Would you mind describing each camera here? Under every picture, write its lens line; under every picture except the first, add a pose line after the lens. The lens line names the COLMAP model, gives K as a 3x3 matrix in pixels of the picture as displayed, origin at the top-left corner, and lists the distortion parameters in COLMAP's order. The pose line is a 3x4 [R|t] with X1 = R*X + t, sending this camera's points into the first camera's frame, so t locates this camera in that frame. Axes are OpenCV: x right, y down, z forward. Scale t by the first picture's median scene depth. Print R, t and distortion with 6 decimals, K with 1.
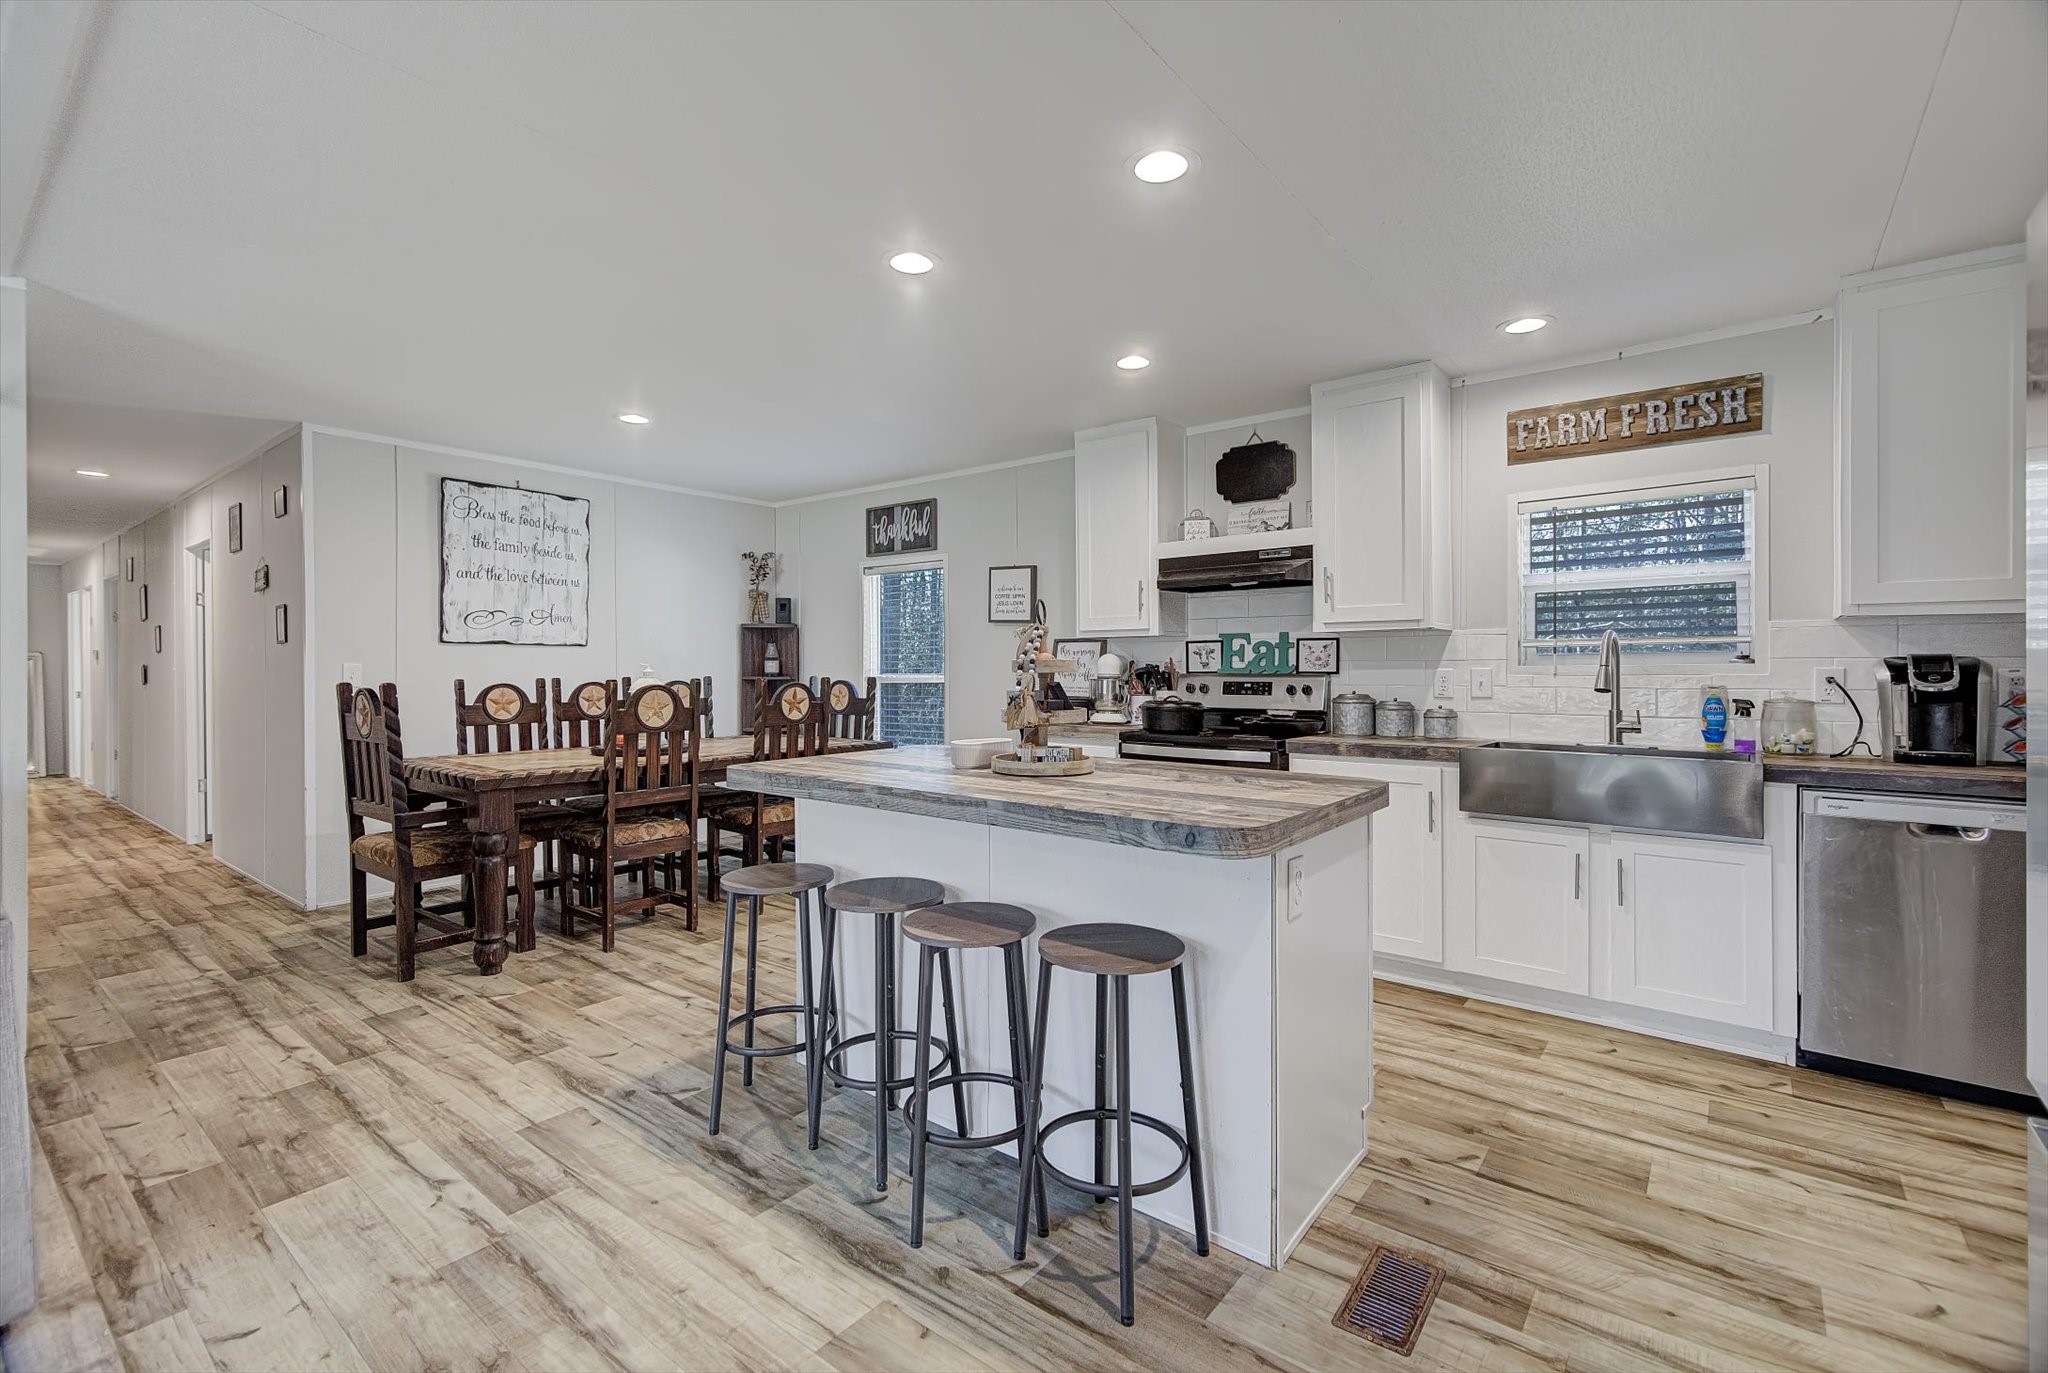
lens RADIAL K [[898.3, 0, 1026.1], [0, 898.3, 667.0], [0, 0, 1]] dist [0.003624, -0.000807]
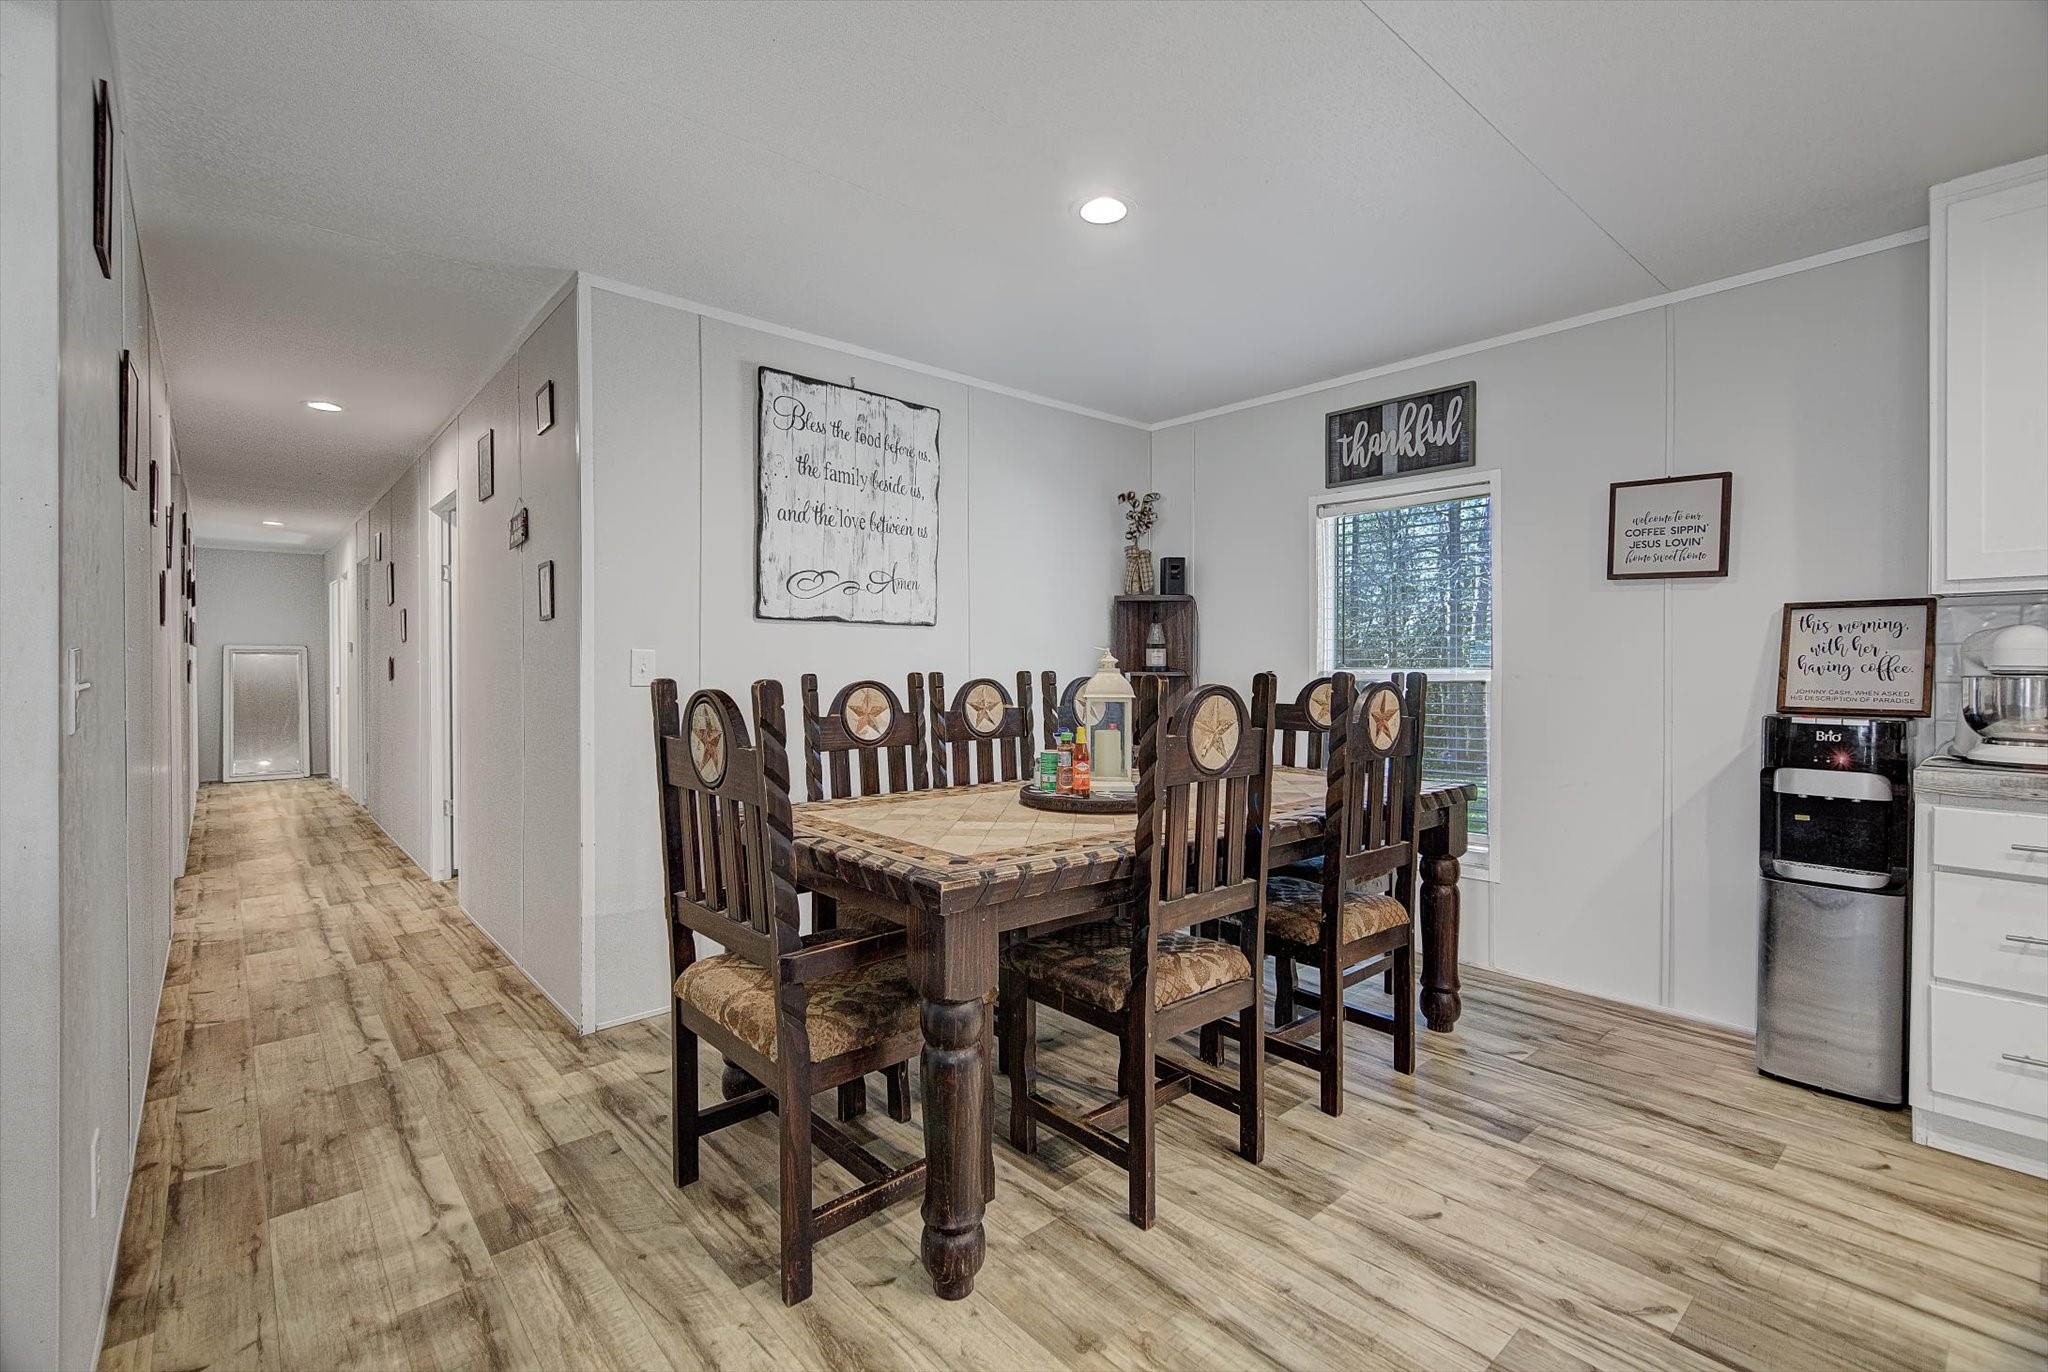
lens RADIAL K [[915.9, 0, 1015.6], [0, 915.9, 660.3], [0, 0, 1]] dist [0.003786, -0.006833]
pose [[0.981428, -0.000826, -0.191831, -0.318509], [0.000154, 0.999994, -0.003521, 0.005690], [0.191832, 0.003426, 0.981422, 0.358593]]
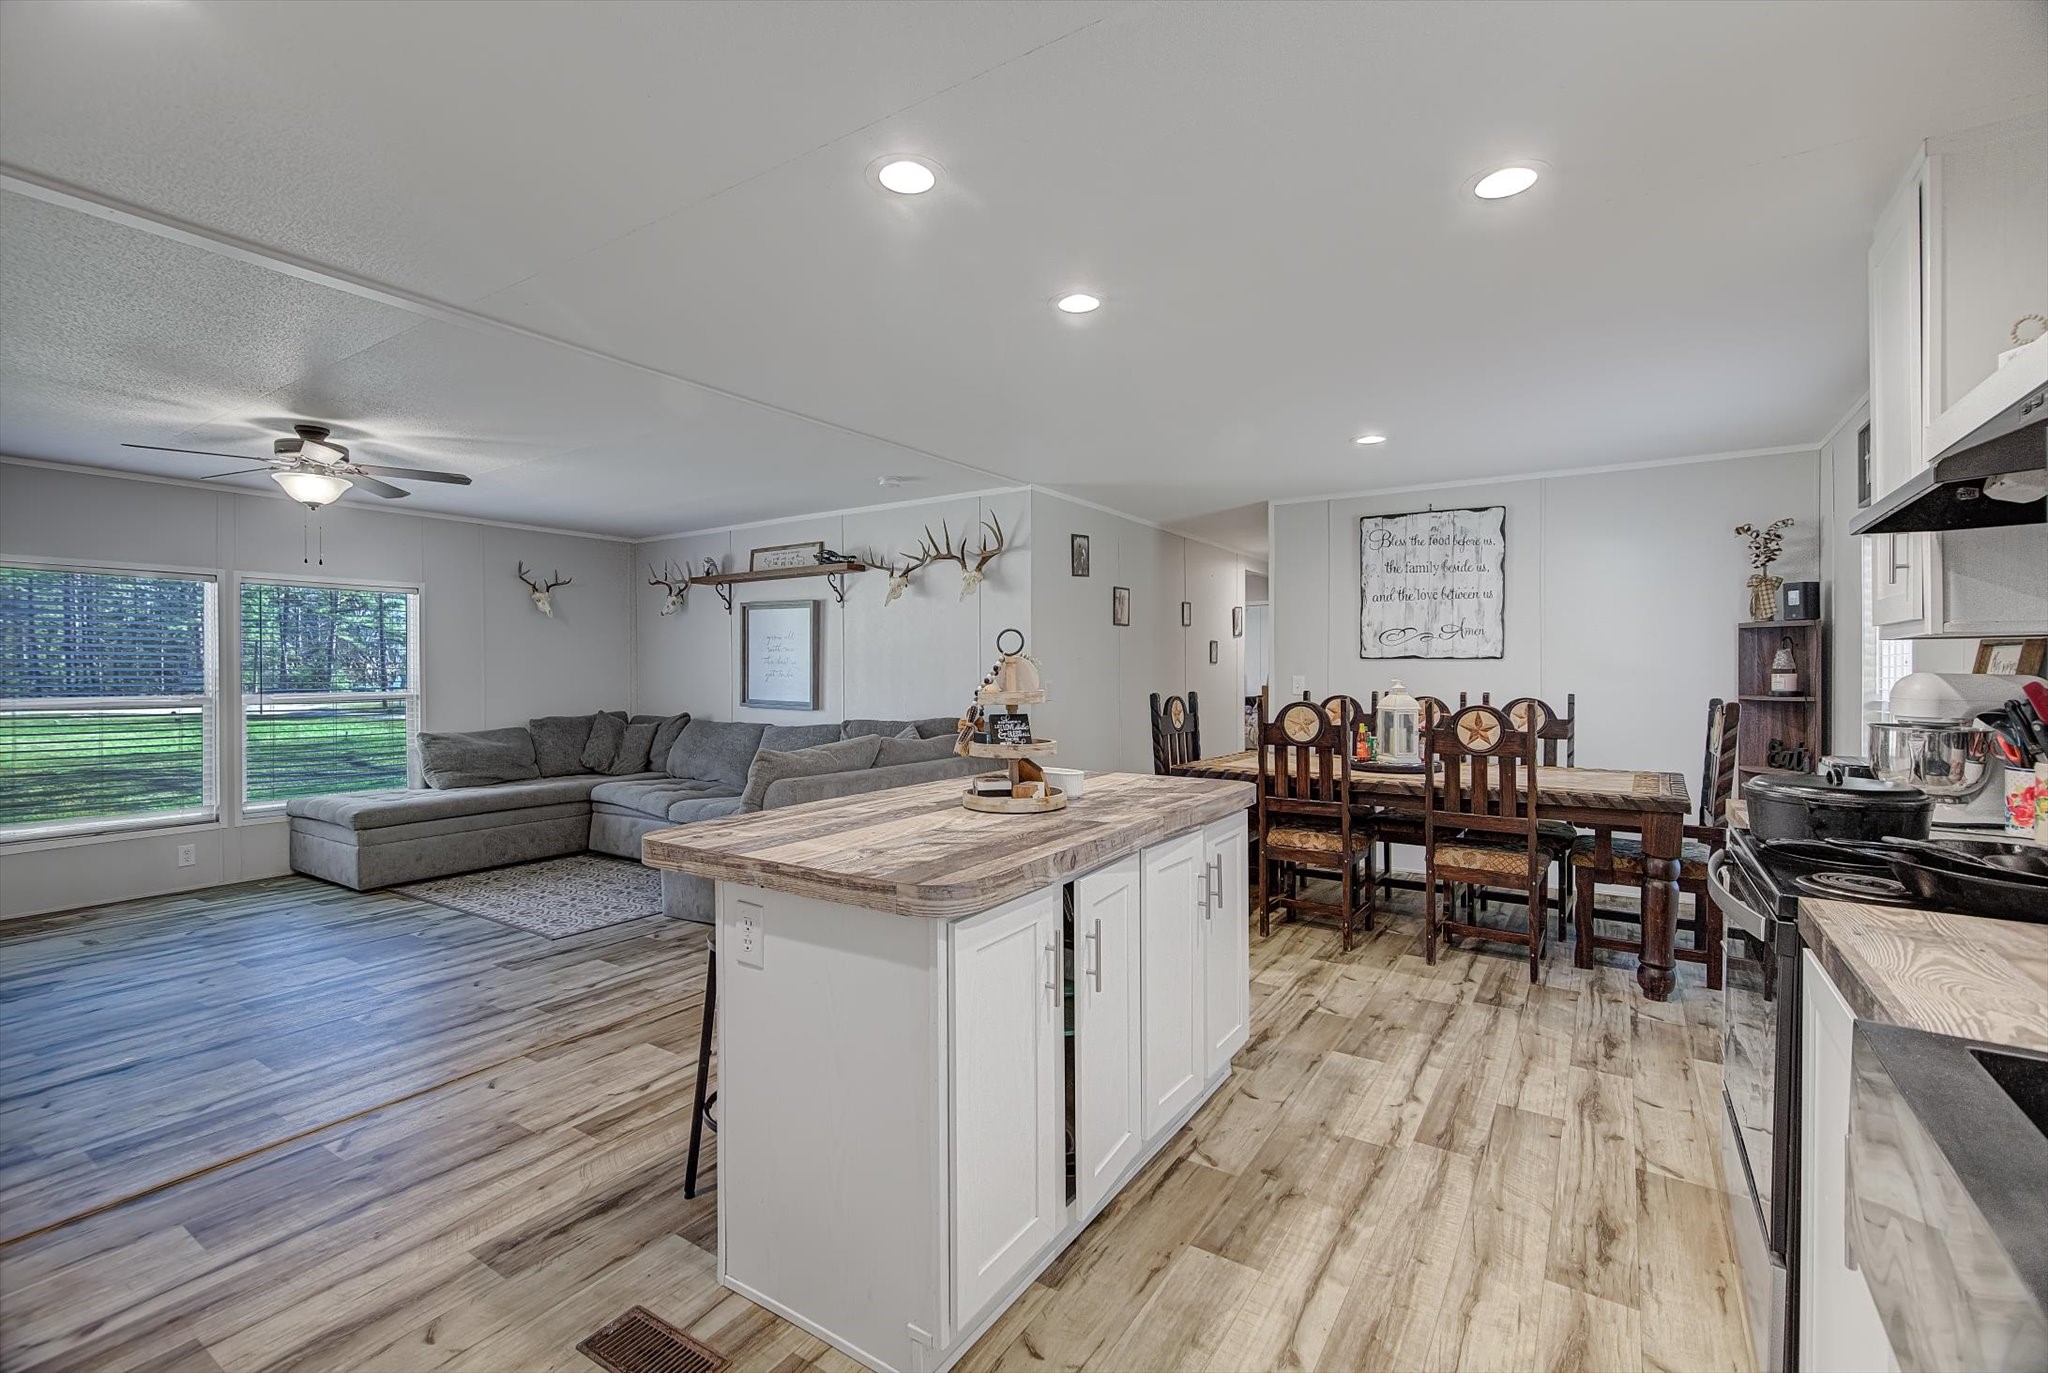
lens RADIAL K [[893.8, 0, 996.7], [0, 893.8, 676.9], [0, 0, 1]] dist [0.024252, 0.000106]
pose [[0.060988, 0.010612, -0.998082, 0.478063], [0.002005, 0.999940, 0.010754, -0.016209], [0.998137, -0.002657, 0.060963, 0.436801]]
